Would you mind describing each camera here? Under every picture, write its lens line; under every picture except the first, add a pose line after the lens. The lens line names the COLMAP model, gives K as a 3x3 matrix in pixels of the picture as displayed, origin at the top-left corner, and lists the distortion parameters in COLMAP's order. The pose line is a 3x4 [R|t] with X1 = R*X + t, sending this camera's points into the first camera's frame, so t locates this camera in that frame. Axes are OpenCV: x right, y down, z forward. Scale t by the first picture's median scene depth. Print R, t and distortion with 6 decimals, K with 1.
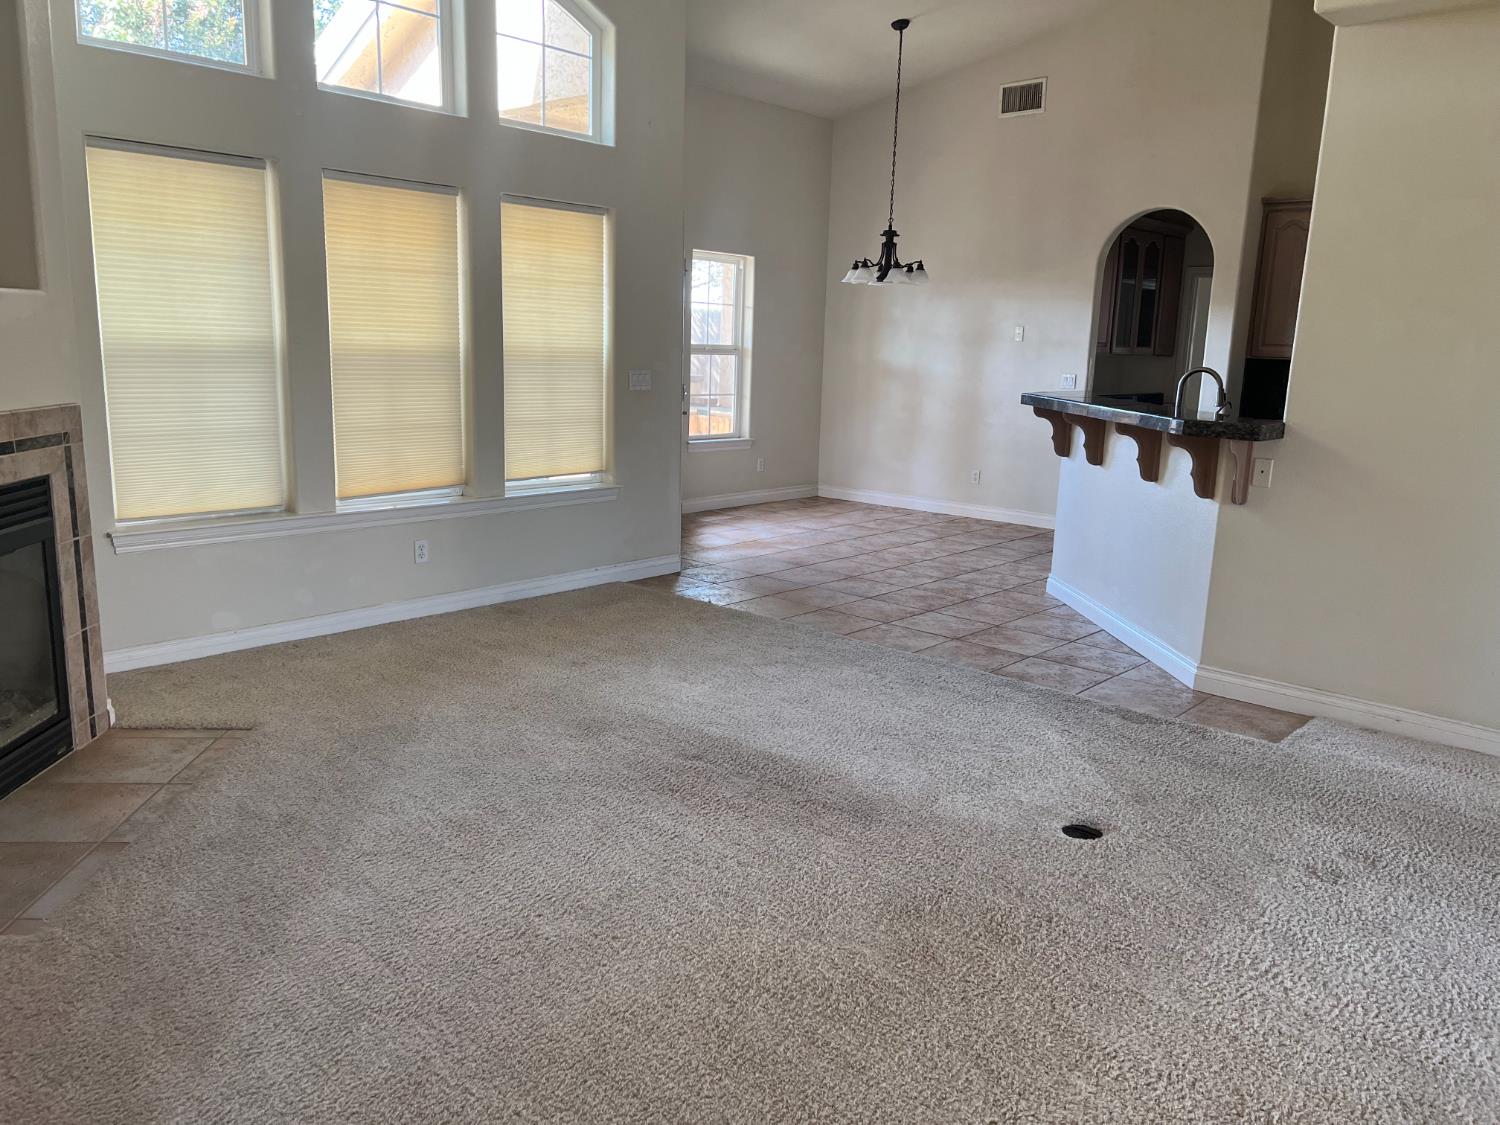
lens RADIAL K [[1138.2, 0, 757.7], [0, 1138.2, 567.5], [0, 0, 1]] dist [0.062753, -0.078028]
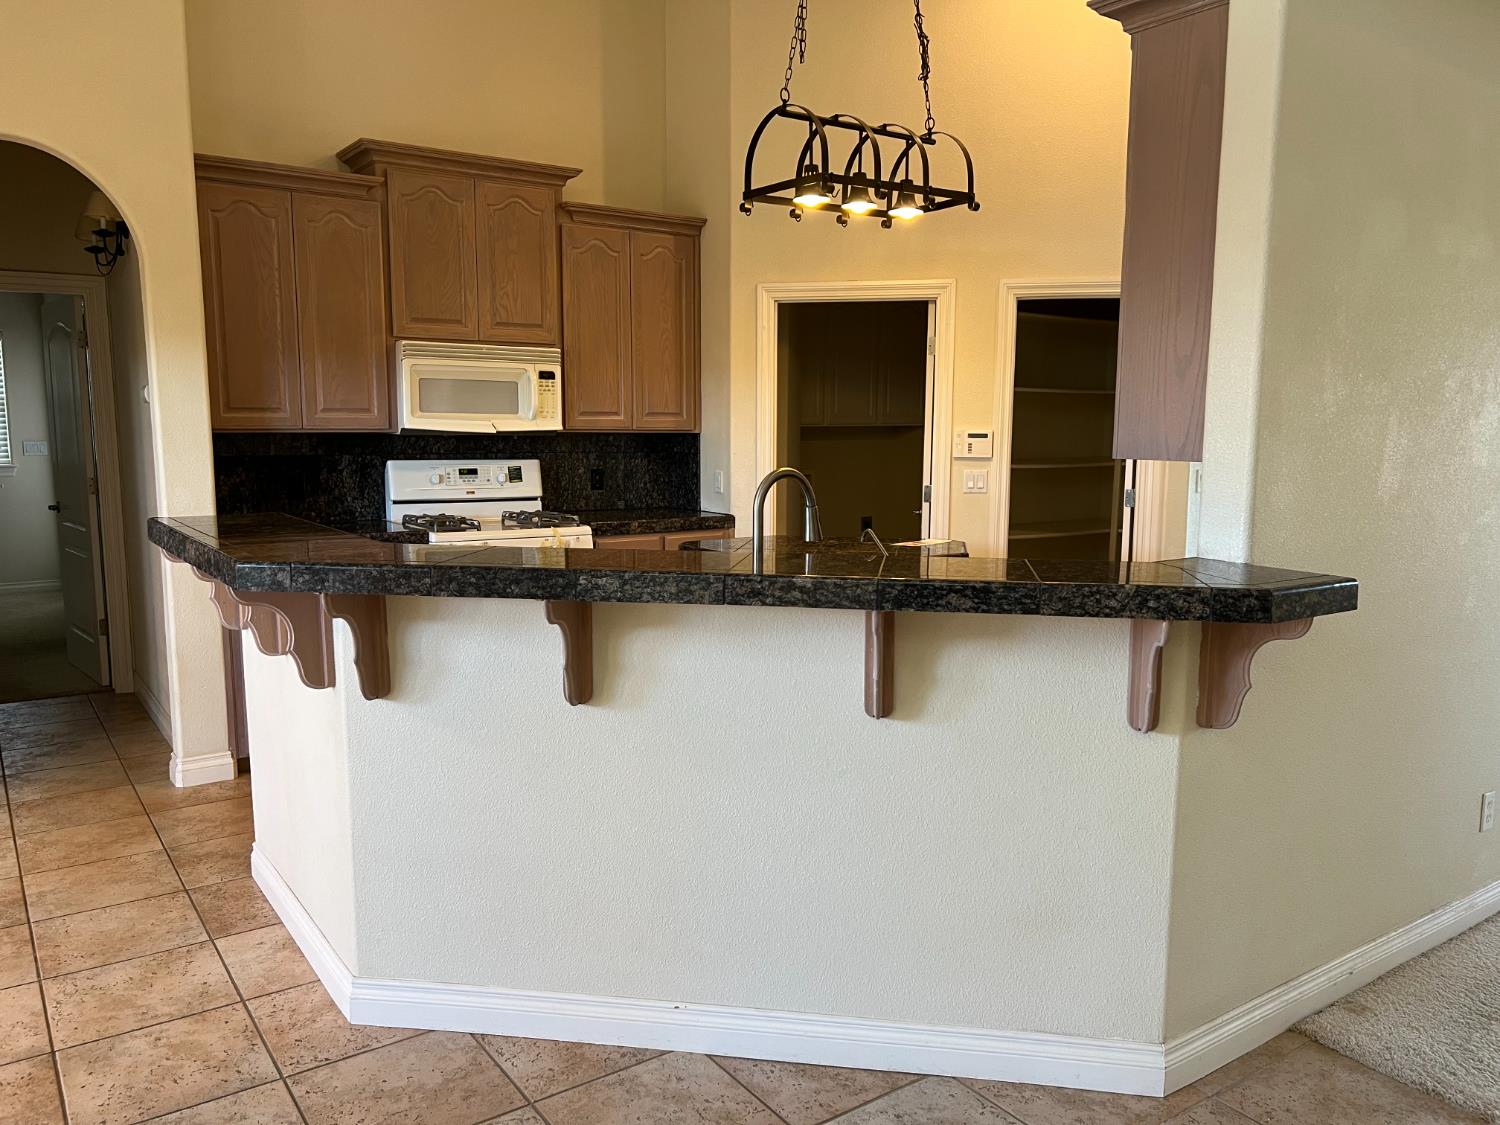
lens RADIAL K [[1138.2, 0, 743.2], [0, 1138.2, 563.6], [0, 0, 1]] dist [0.062753, -0.078028]
pose [[0.231310, -0.155994, 0.960292, -0.101821], [0.194374, 0.974571, 0.111493, -0.190410], [-0.953265, 0.160866, 0.255749, 0.885971]]
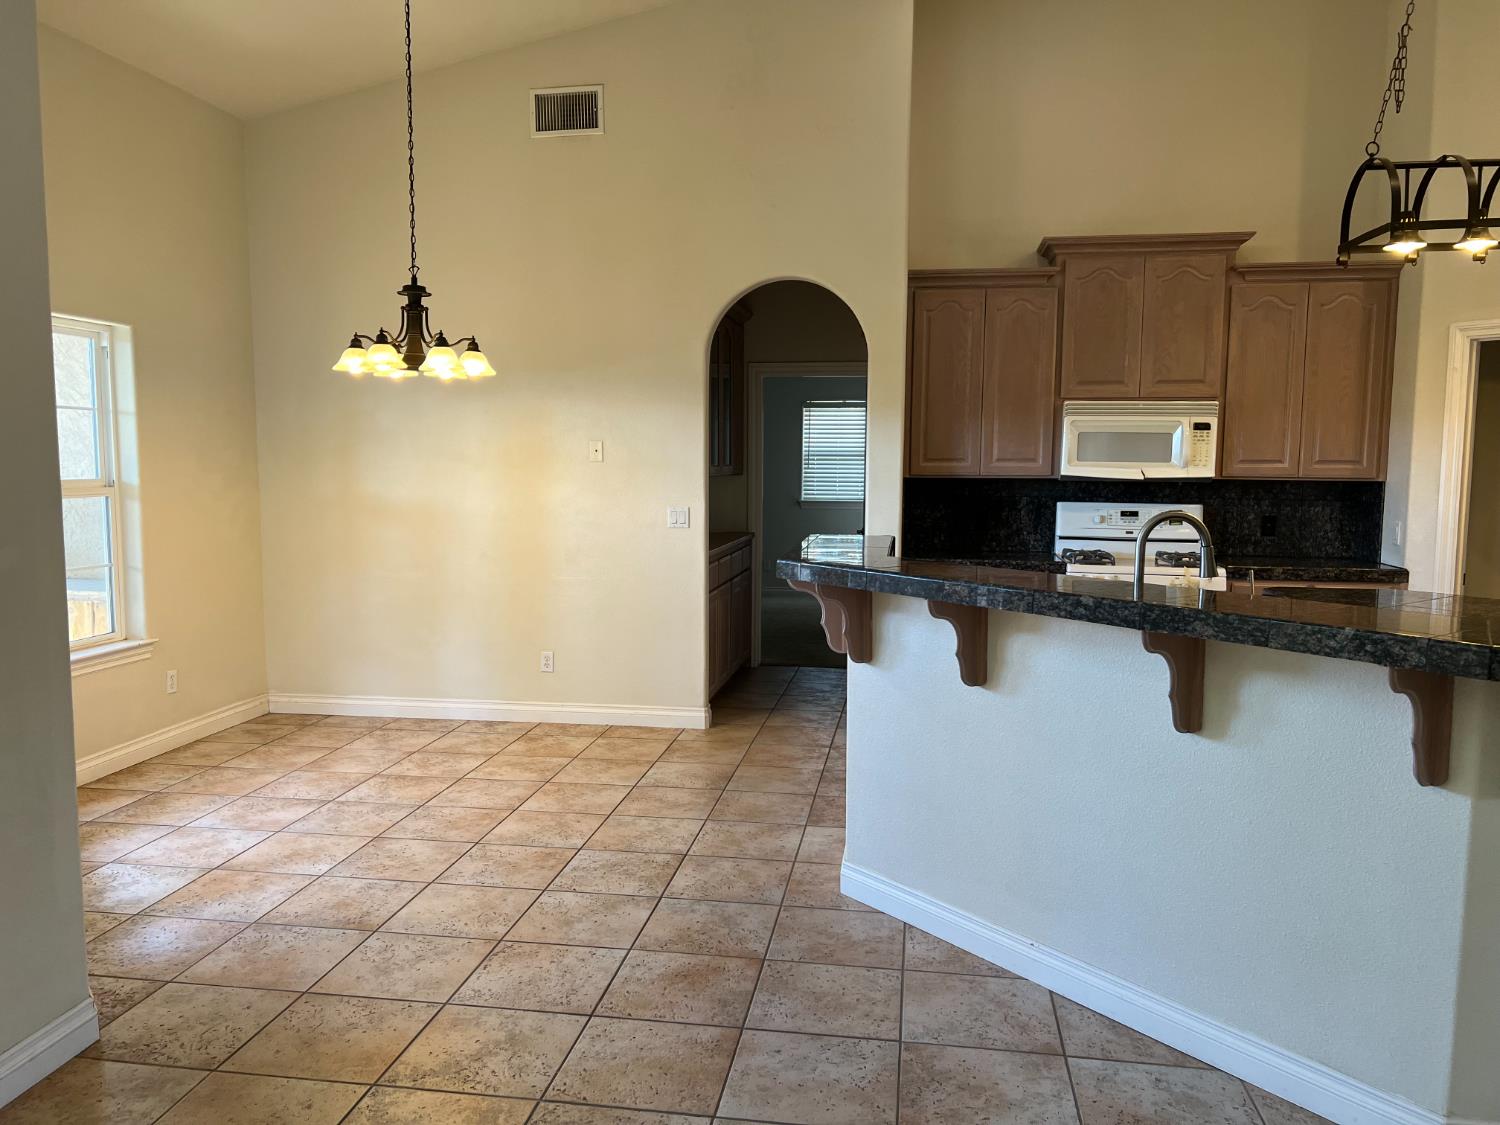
lens RADIAL K [[1138.2, 0, 751.1], [0, 1138.2, 568.6], [0, 0, 1]] dist [0.062753, -0.078028]
pose [[0.843979, -0.078268, 0.530634, -0.096689], [0.125224, 0.990710, -0.053042, -0.140305], [-0.521553, 0.111215, 0.845940, 0.621602]]
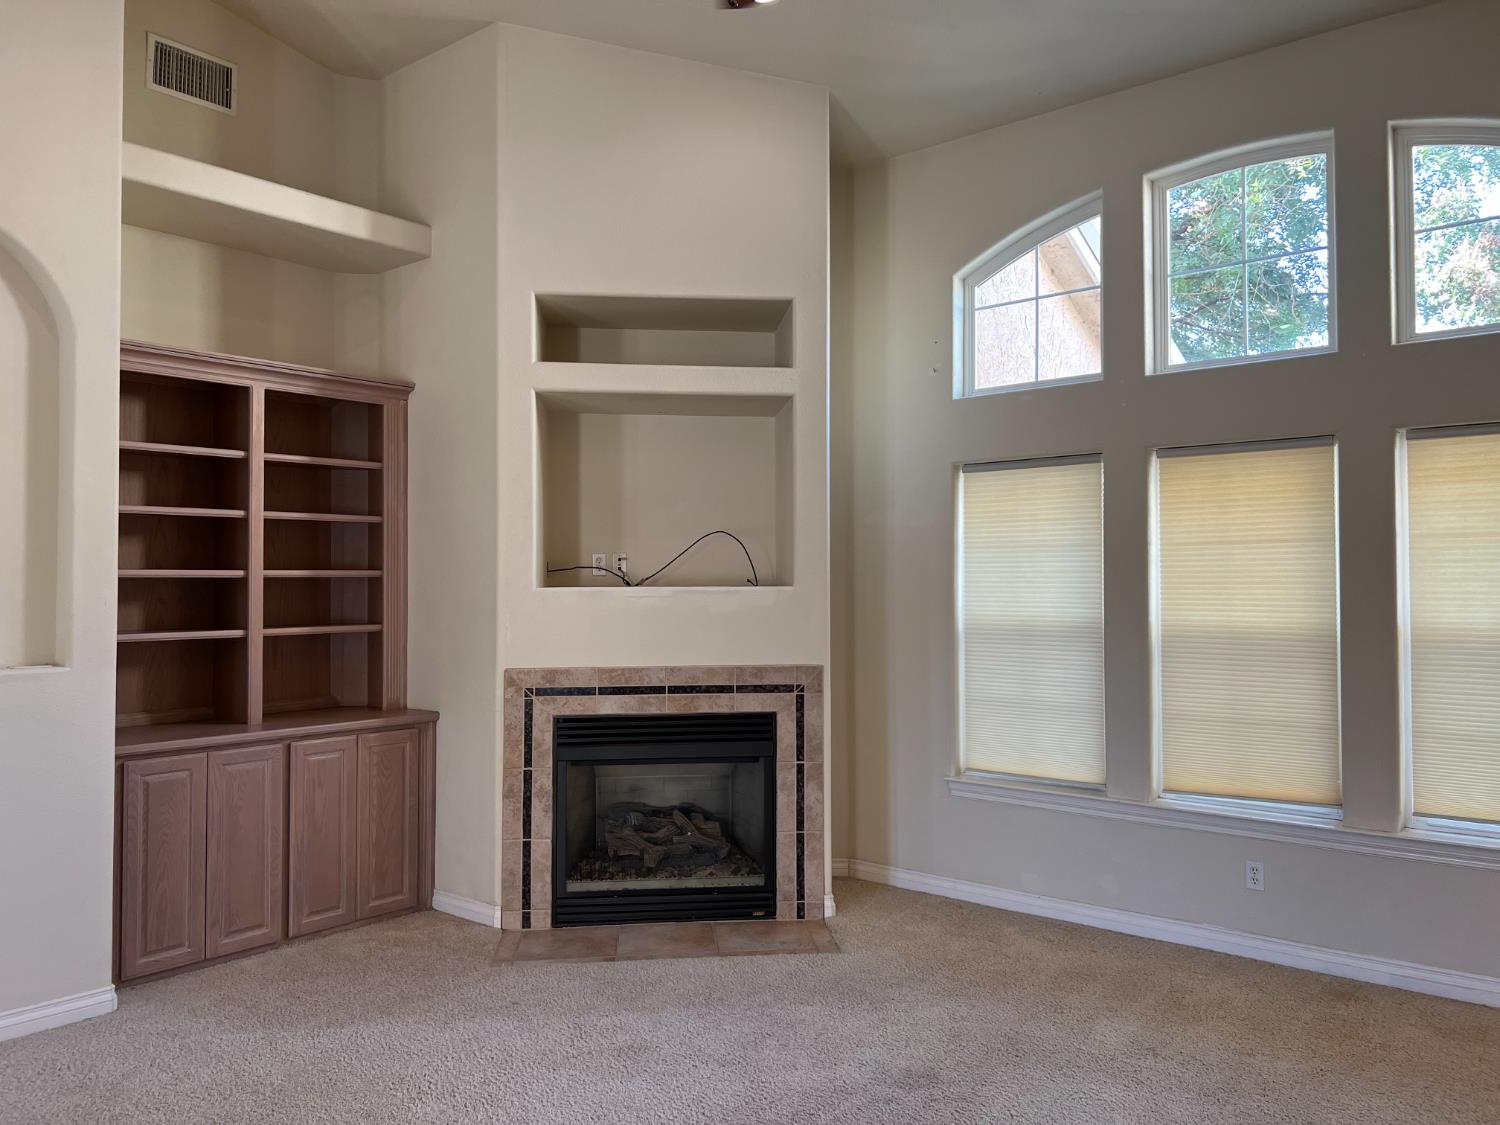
lens RADIAL K [[1138.2, 0, 740.3], [0, 1138.2, 529.1], [0, 0, 1]] dist [0.062753, -0.078028]
pose [[0.018908, -0.075731, -0.996949, 0.536260], [-0.191478, 0.978396, -0.077953, -0.121561], [0.981315, 0.192368, 0.003998, 0.595961]]
